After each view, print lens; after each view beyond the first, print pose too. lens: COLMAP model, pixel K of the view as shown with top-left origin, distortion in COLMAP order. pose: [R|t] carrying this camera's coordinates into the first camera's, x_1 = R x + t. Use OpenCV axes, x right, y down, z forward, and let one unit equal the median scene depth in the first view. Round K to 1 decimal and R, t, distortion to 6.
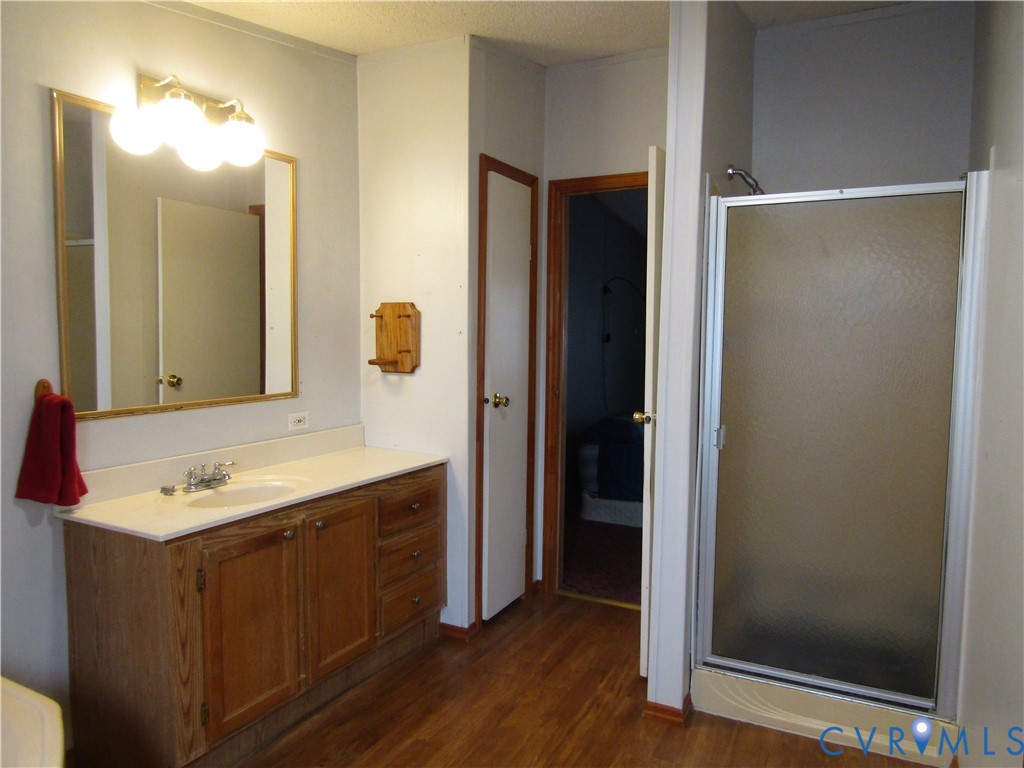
lens RADIAL K [[721.2, 0, 512.0], [0, 721.2, 386.8], [0, 0, 1]] dist [-0.017087, -0.000497]
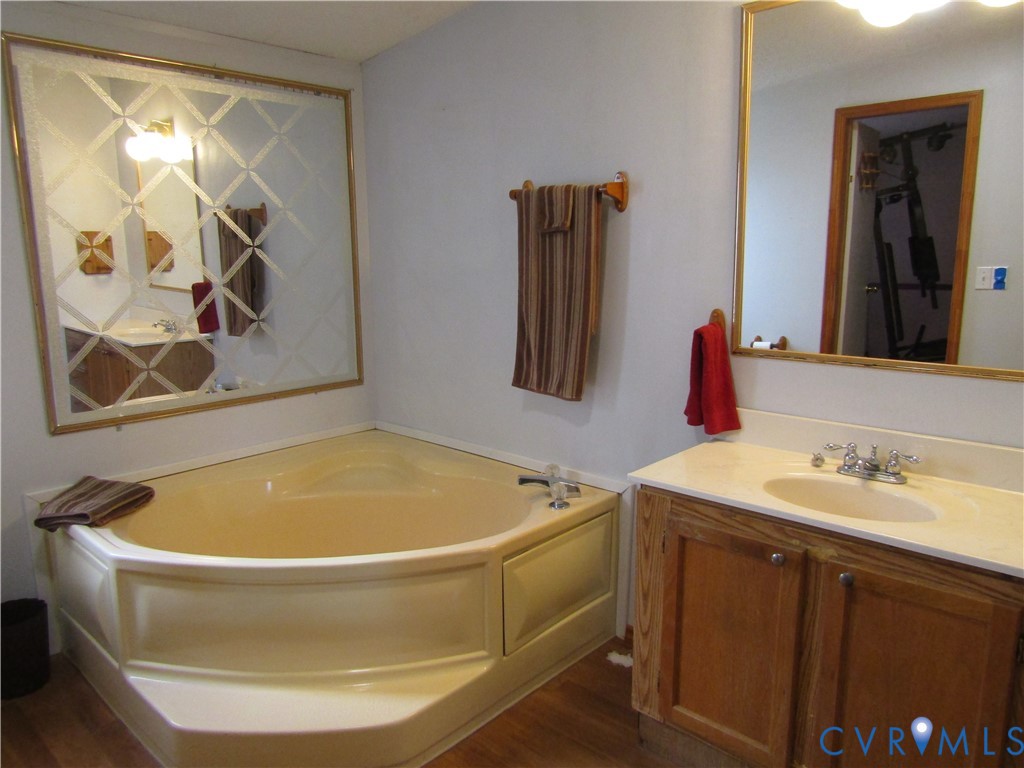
lens RADIAL K [[721.2, 0, 520.4], [0, 721.2, 385.8], [0, 0, 1]] dist [-0.017087, -0.000497]
pose [[-0.270623, 0.169822, -0.947588, 0.414496], [-0.064183, 0.978945, 0.193772, -0.083395], [0.960543, 0.113259, -0.254026, 0.966546]]
